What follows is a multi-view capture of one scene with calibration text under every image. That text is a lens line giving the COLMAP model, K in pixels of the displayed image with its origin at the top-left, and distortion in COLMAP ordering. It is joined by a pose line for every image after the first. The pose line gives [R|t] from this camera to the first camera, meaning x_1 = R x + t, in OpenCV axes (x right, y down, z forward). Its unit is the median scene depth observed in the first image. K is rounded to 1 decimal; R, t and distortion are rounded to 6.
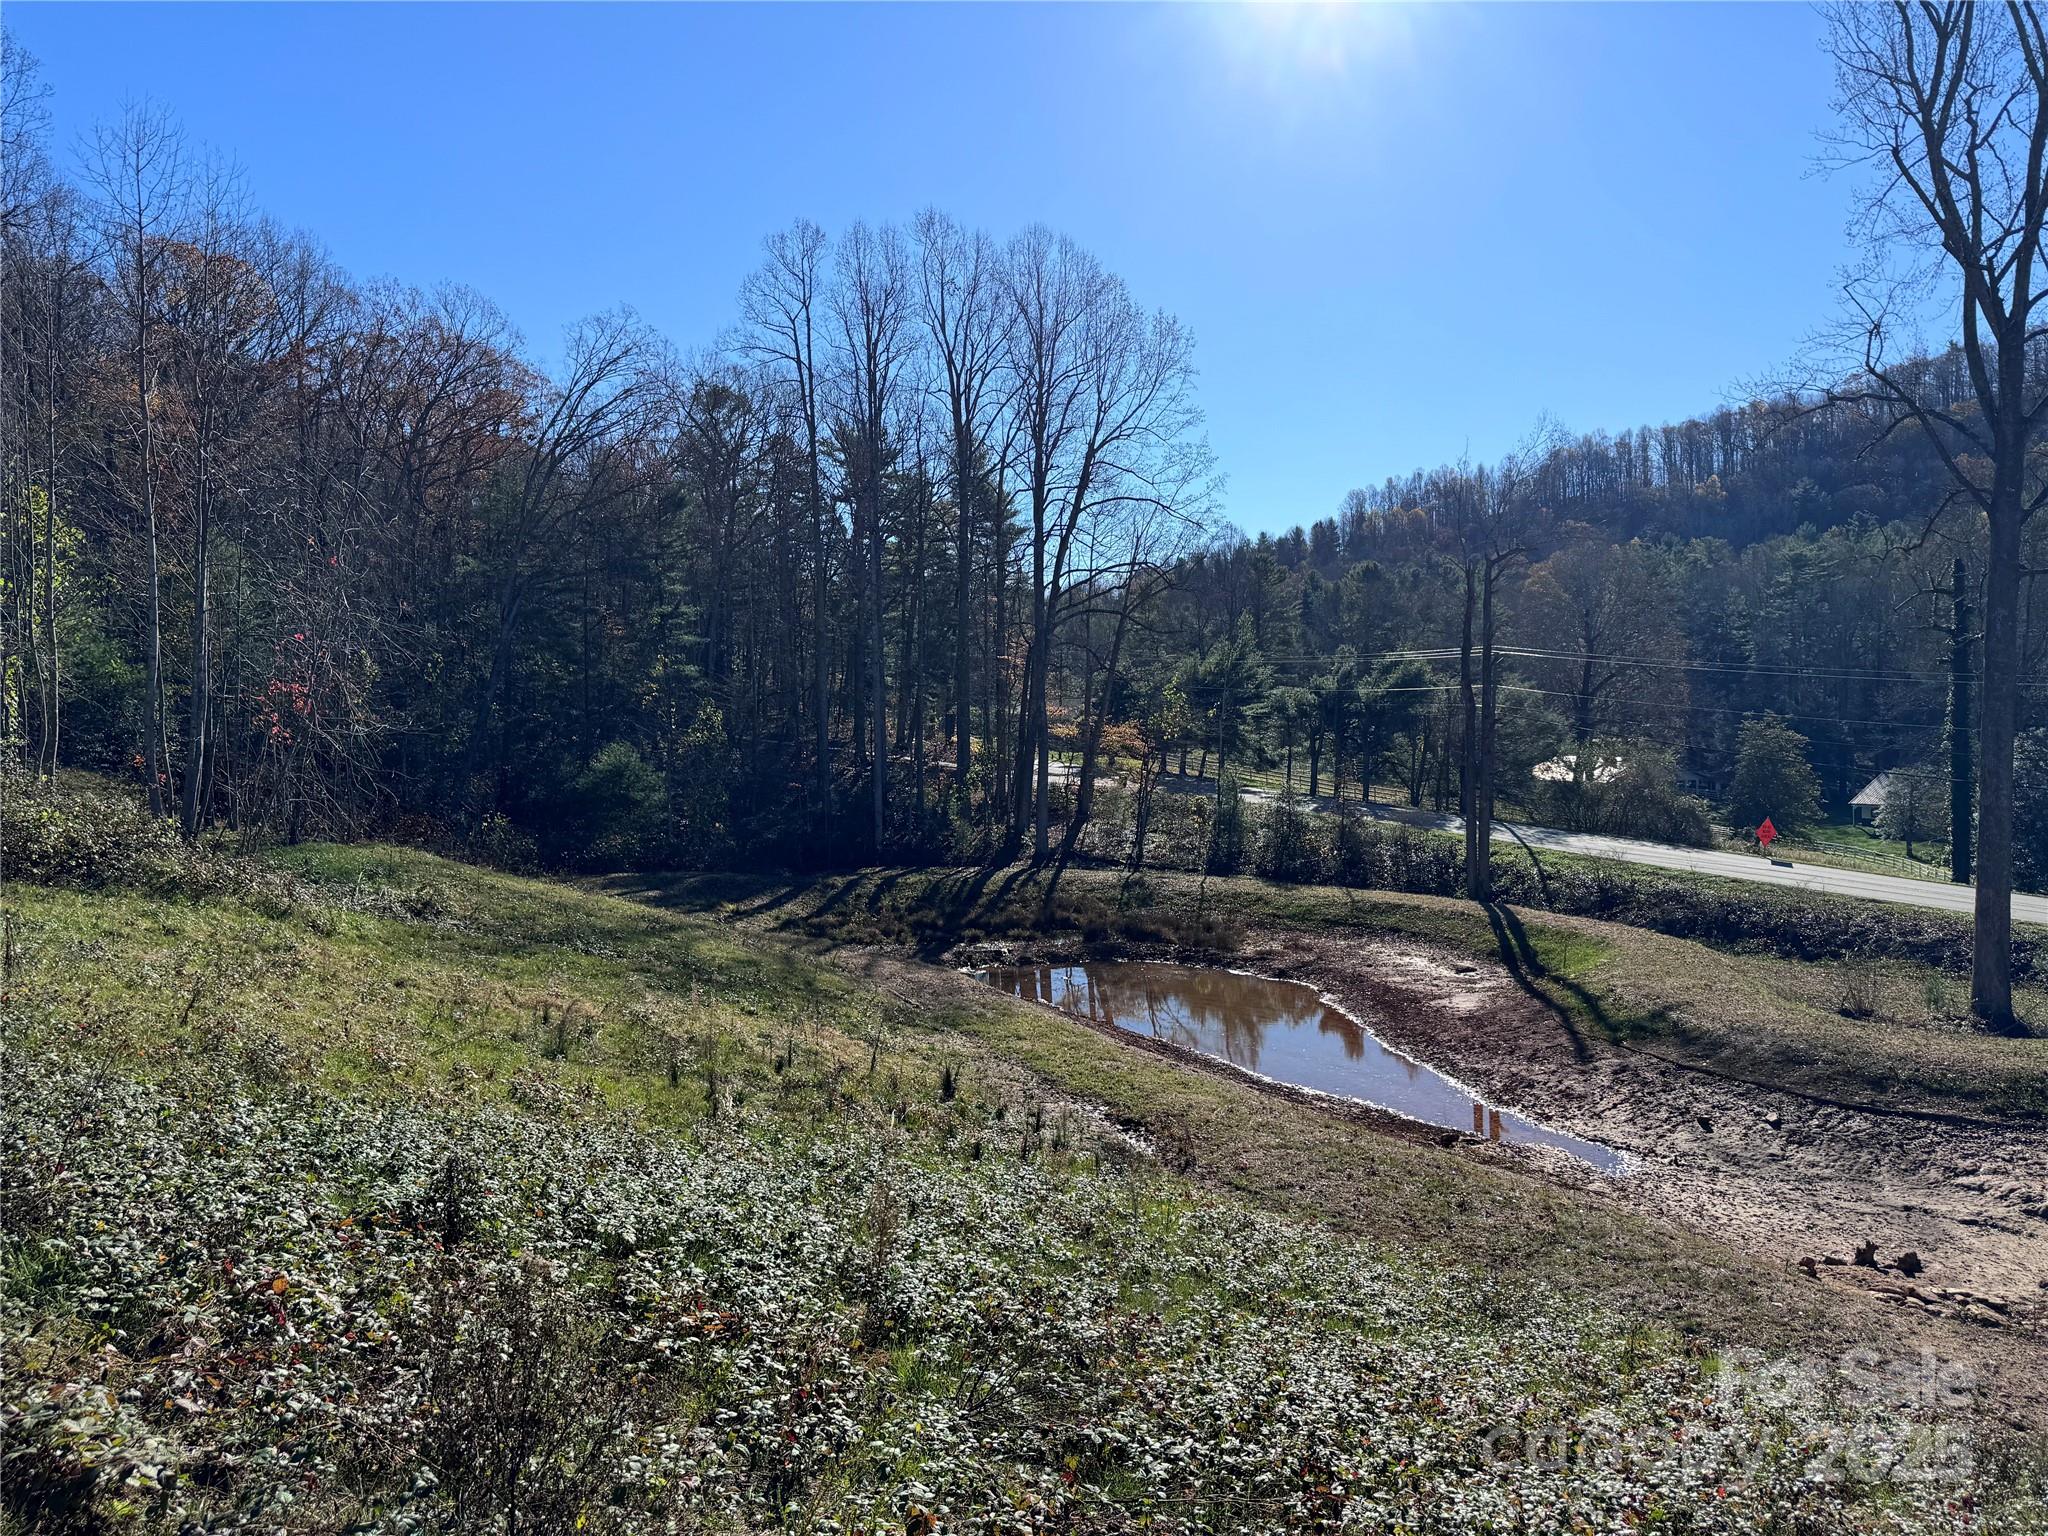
lens RADIAL K [[1399.2, 0, 1024.0], [0, 1399.2, 768.0], [0, 0, 1]] dist [0.027712, -0.054335]
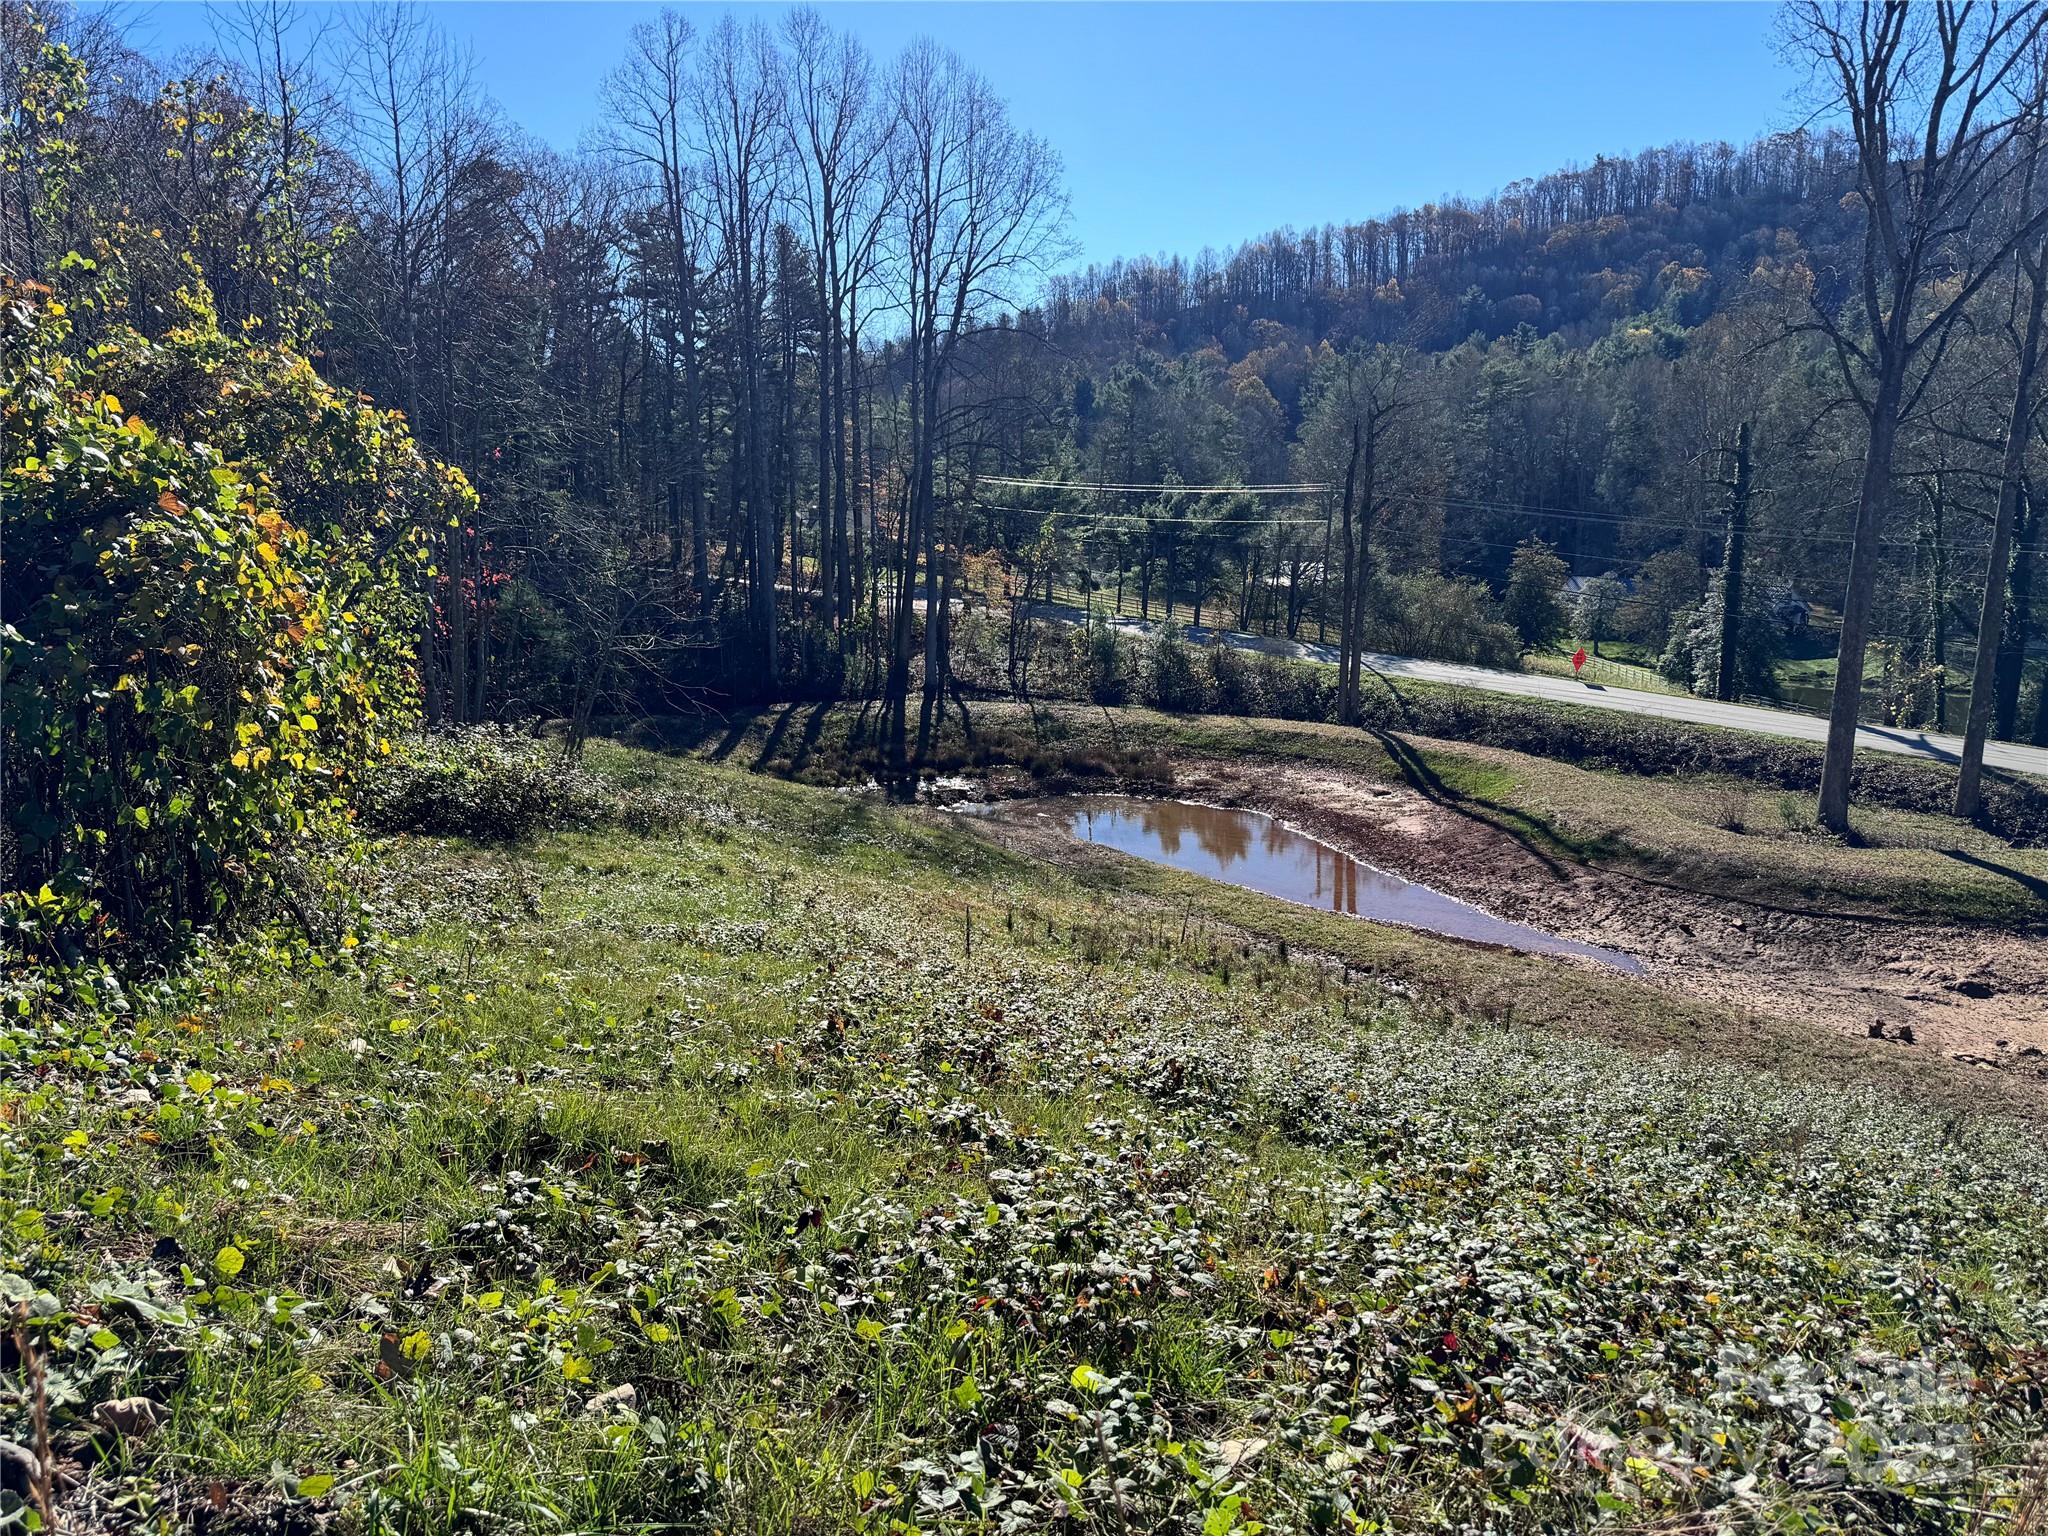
lens RADIAL K [[1396.7, 0, 1024.0], [0, 1396.7, 768.0], [0, 0, 1]] dist [0.092555, -0.106304]
pose [[0.972015, -0.035691, 0.232192, -0.214272], [-0.000137, 0.988305, 0.152490, -0.048026], [-0.234919, -0.148254, 0.960642, -0.041975]]
